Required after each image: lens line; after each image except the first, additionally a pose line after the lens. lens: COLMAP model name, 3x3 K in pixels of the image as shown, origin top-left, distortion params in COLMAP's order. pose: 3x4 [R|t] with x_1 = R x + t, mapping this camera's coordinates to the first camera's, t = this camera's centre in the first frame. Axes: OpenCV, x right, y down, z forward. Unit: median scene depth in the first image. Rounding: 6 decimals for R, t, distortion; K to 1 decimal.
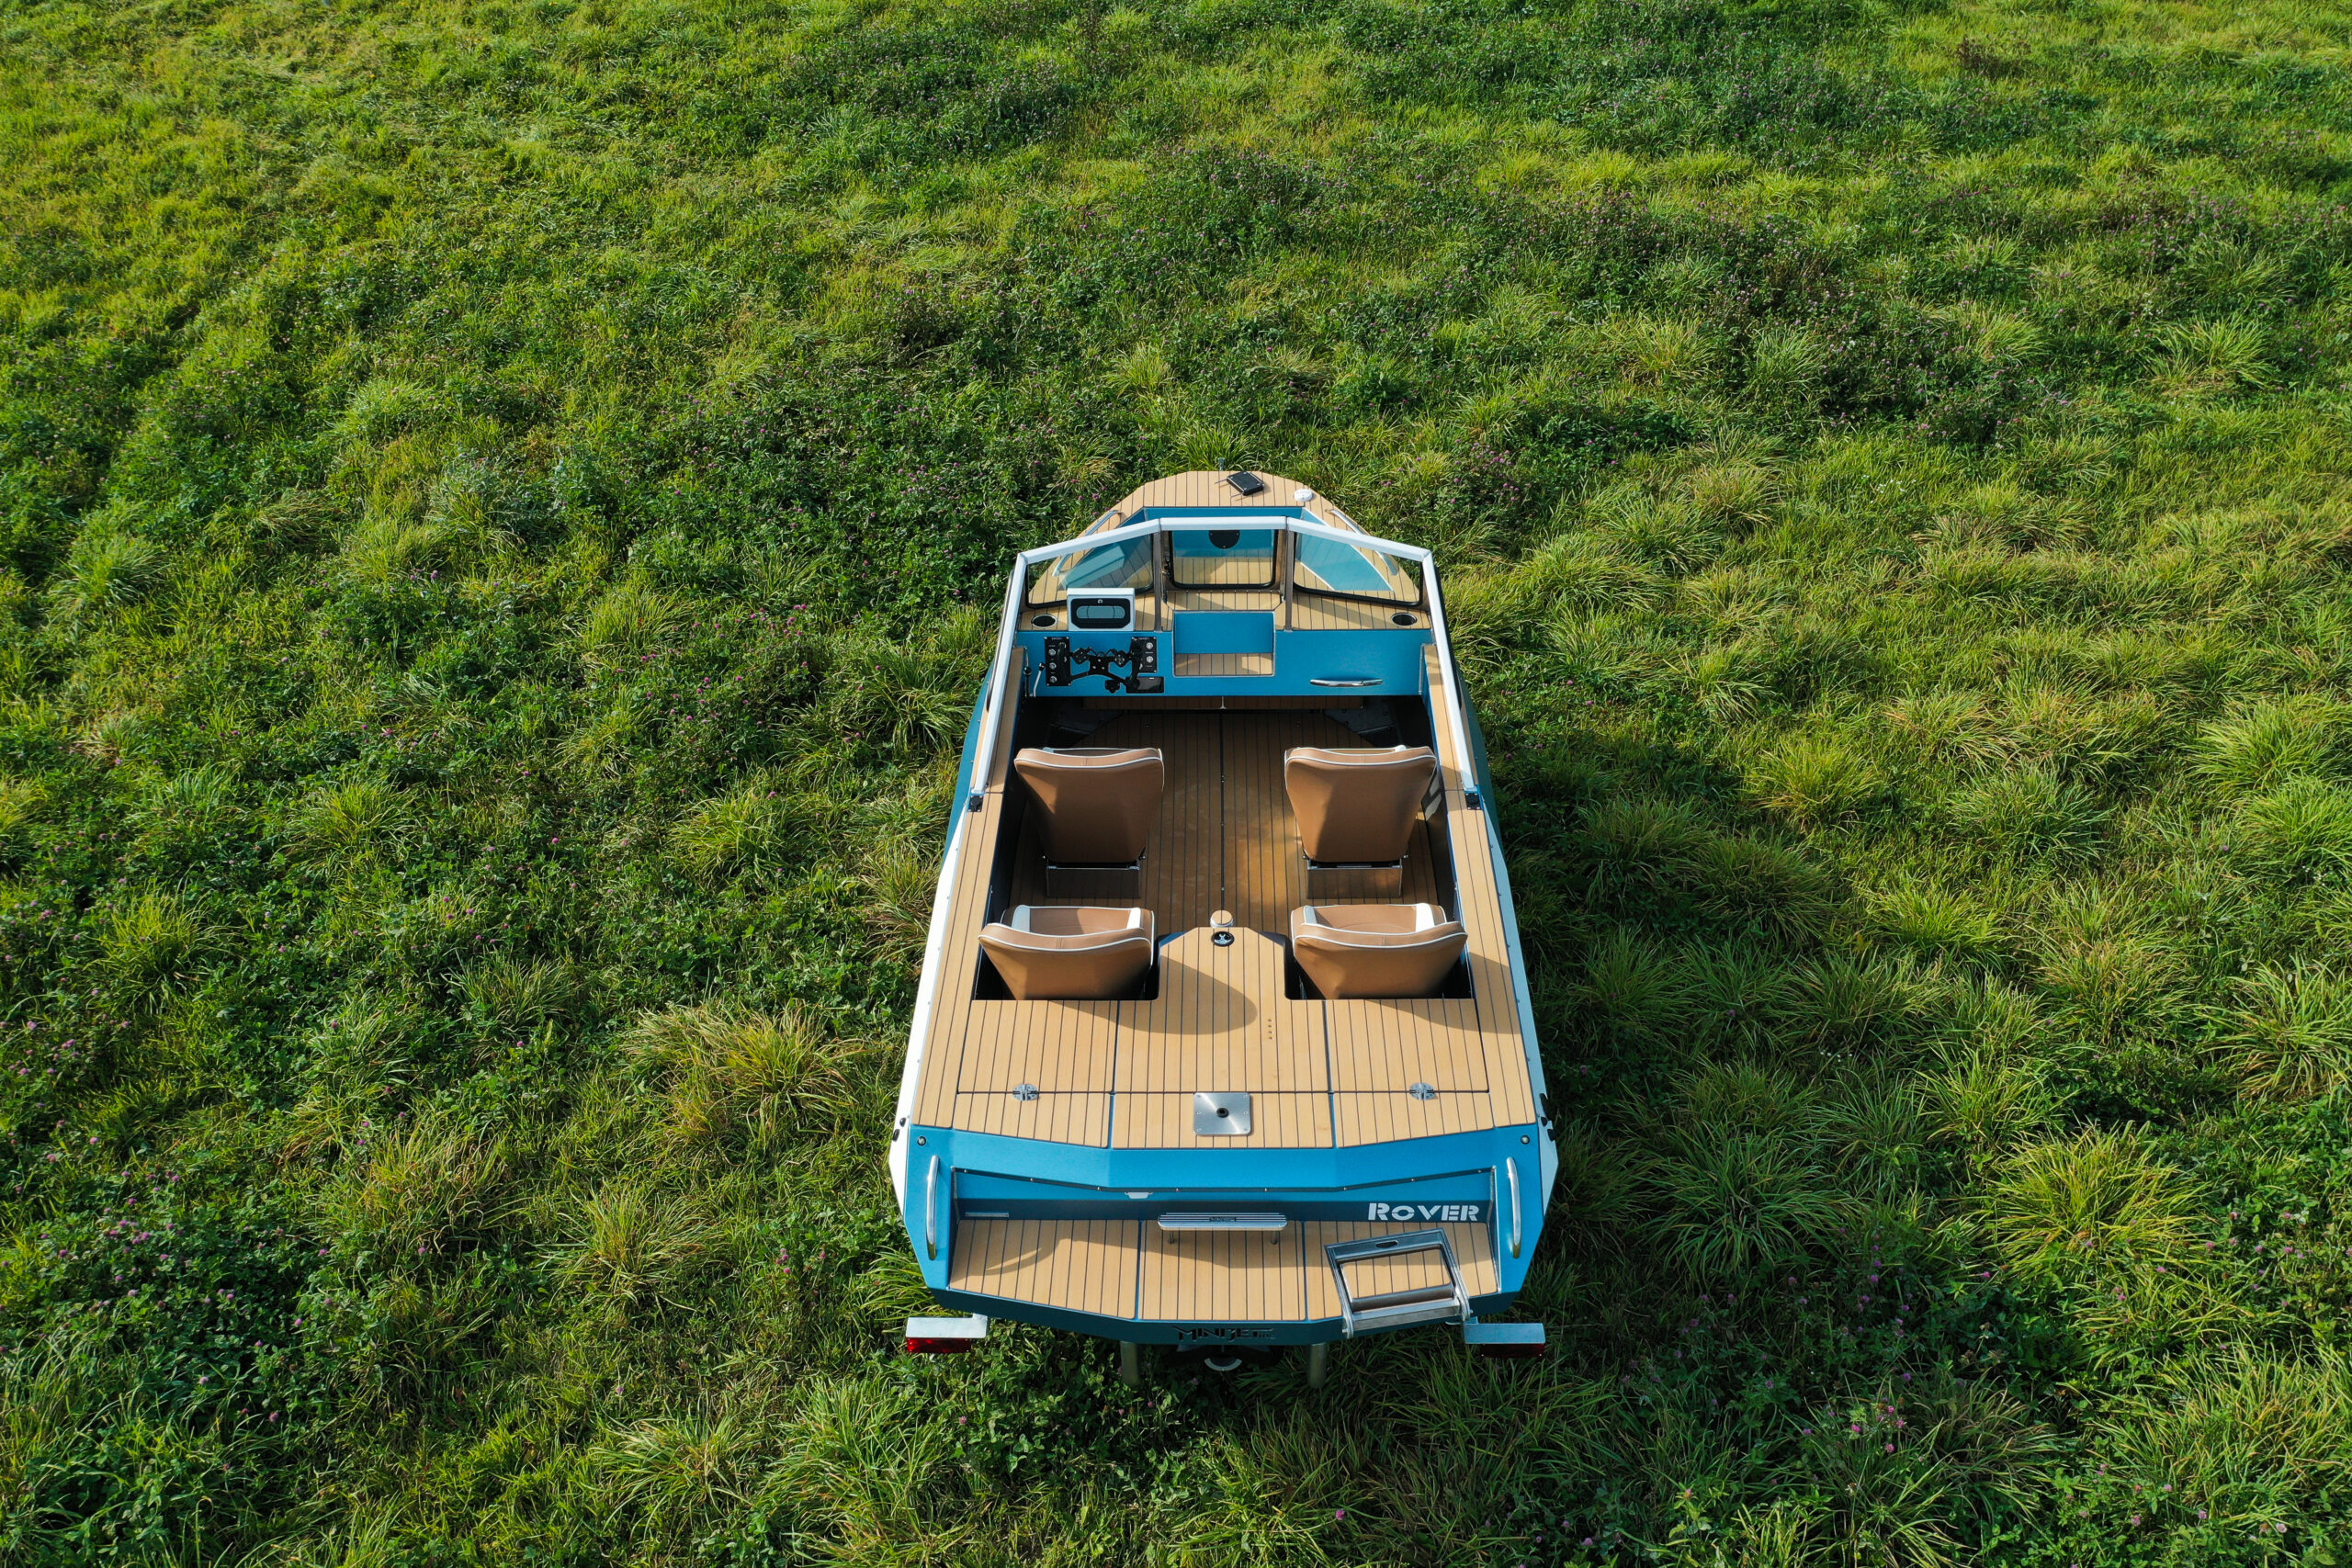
lens RADIAL K [[1848.1, 0, 1171.4], [0, 1848.1, 791.4], [0, 0, 1]] dist [-0.028945, 0.015320]
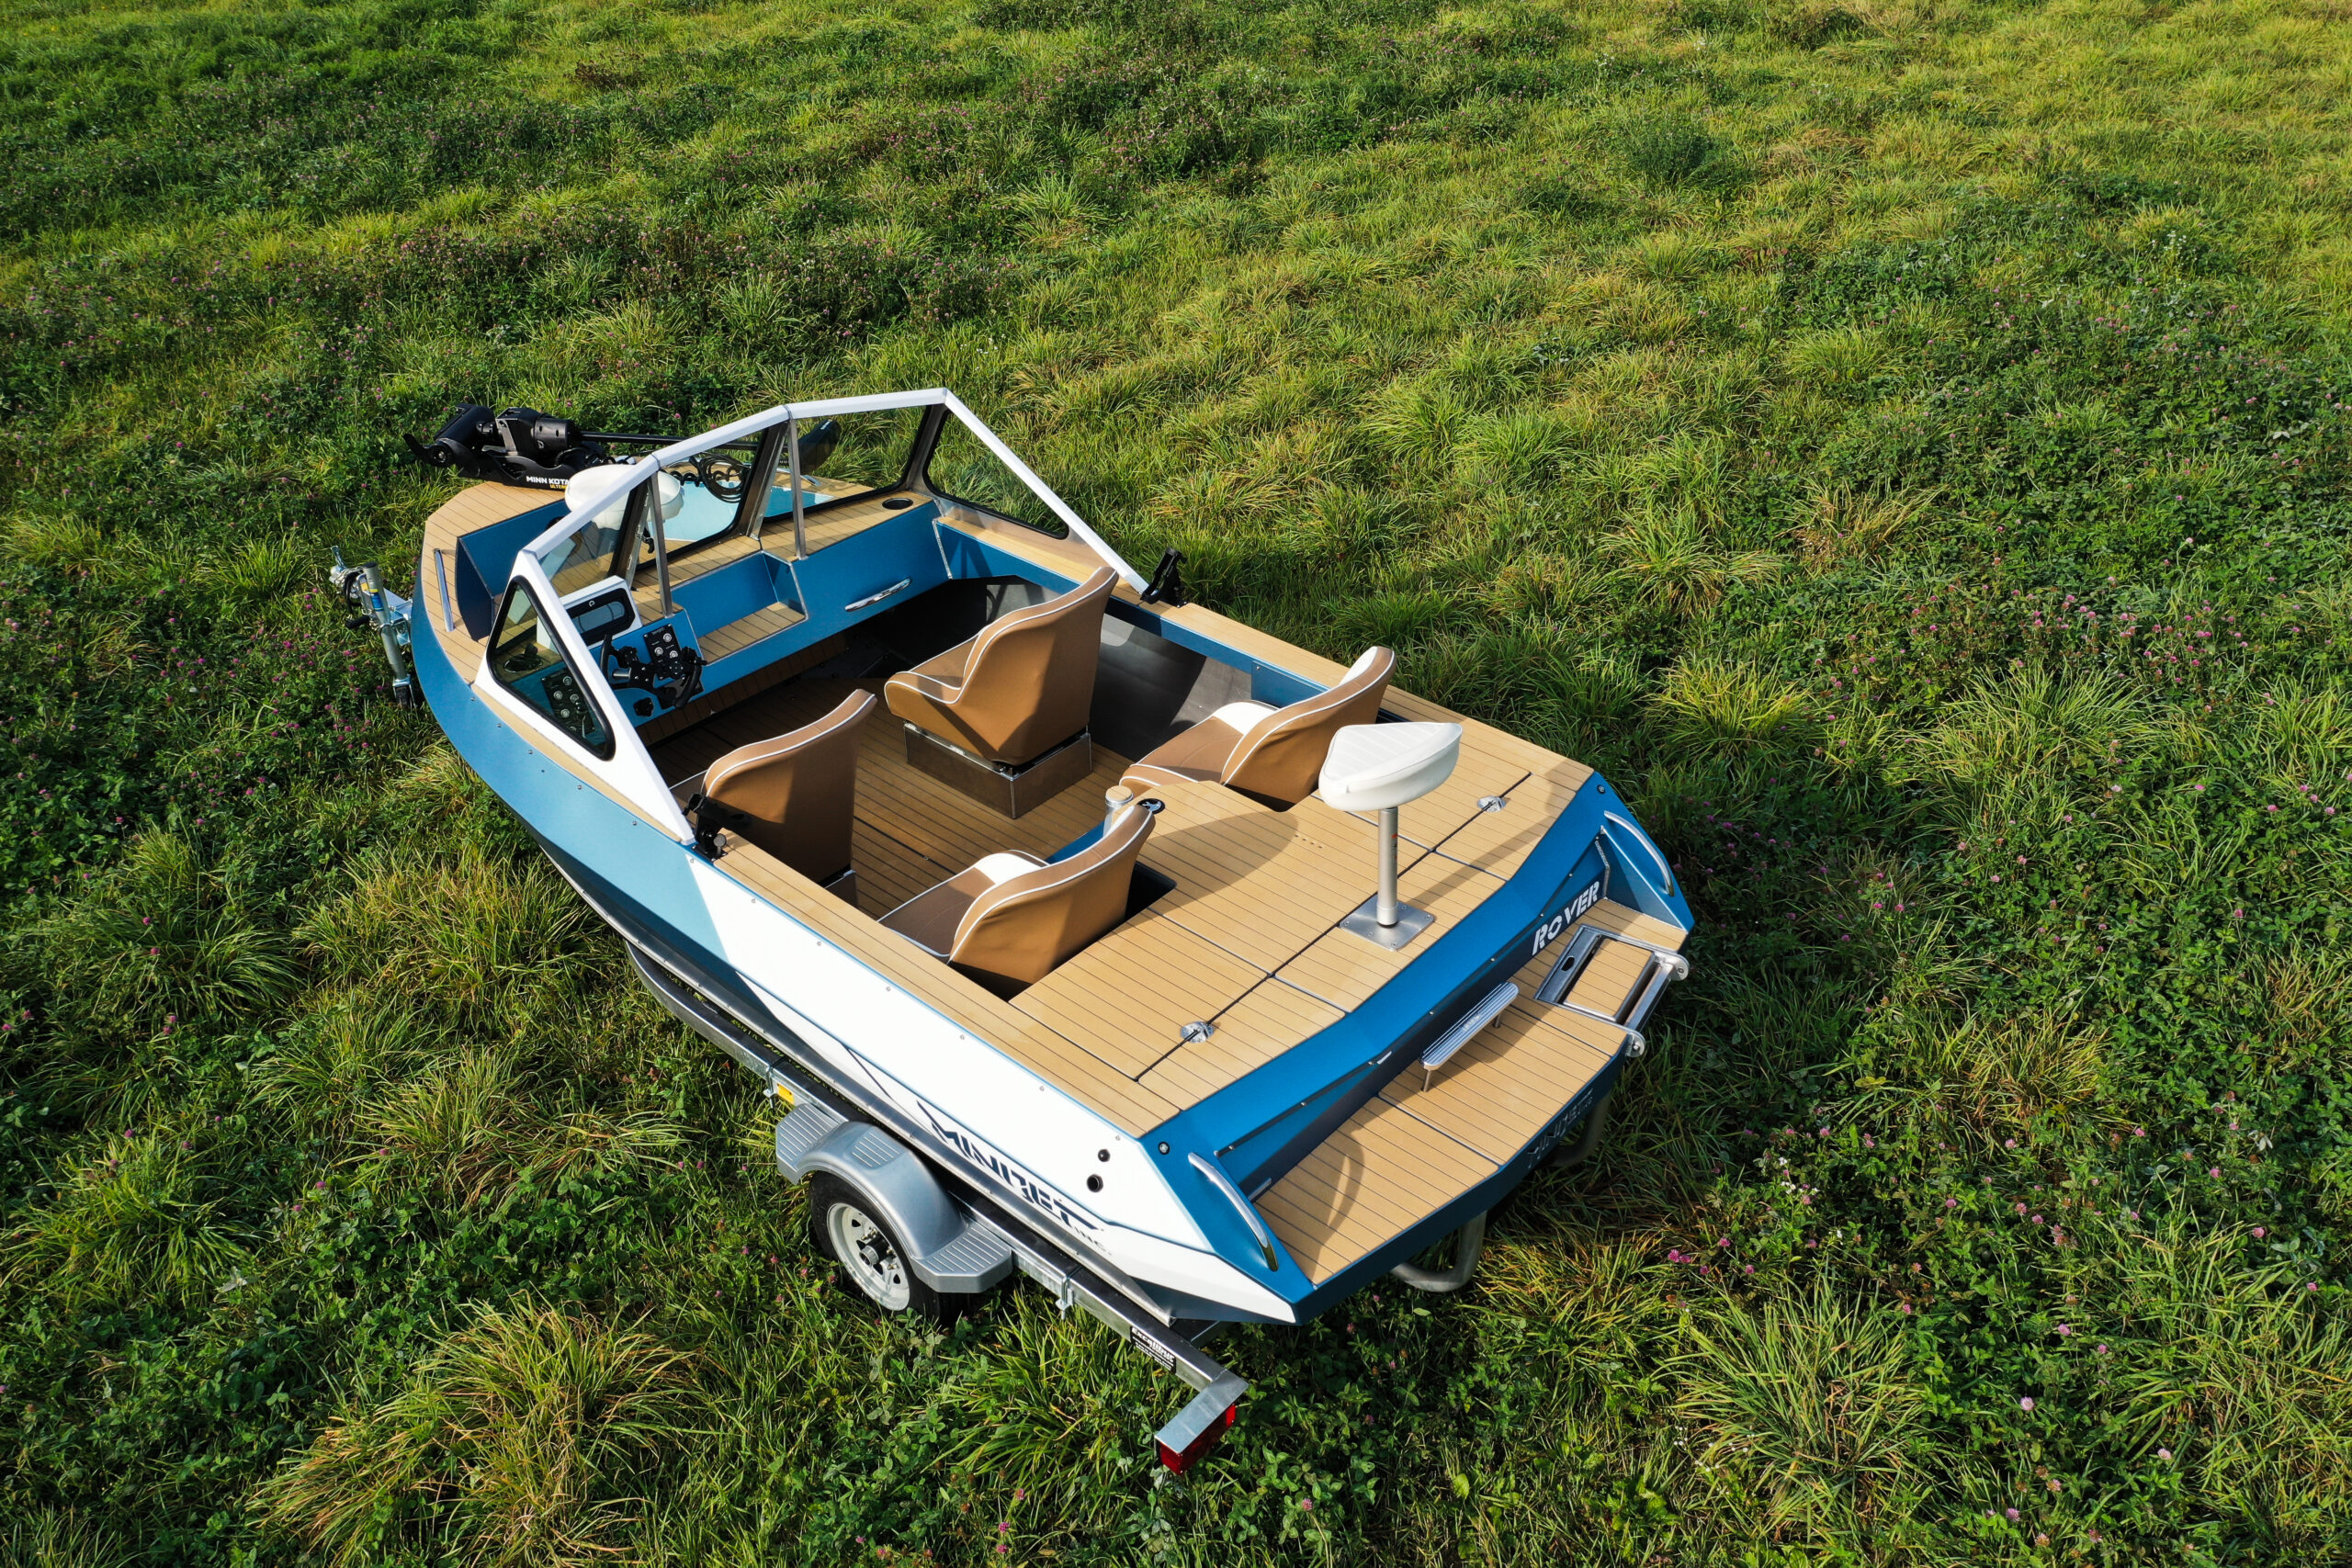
lens RADIAL K [[1848.1, 0, 1171.2], [0, 1848.1, 775.8], [0, 0, 1]] dist [-0.028945, 0.015320]
pose [[0.642530, -0.403335, 0.651518, -0.311676], [0.467394, 0.880062, 0.083874, 0.003379], [-0.607206, 0.250624, 0.753982, 0.251005]]
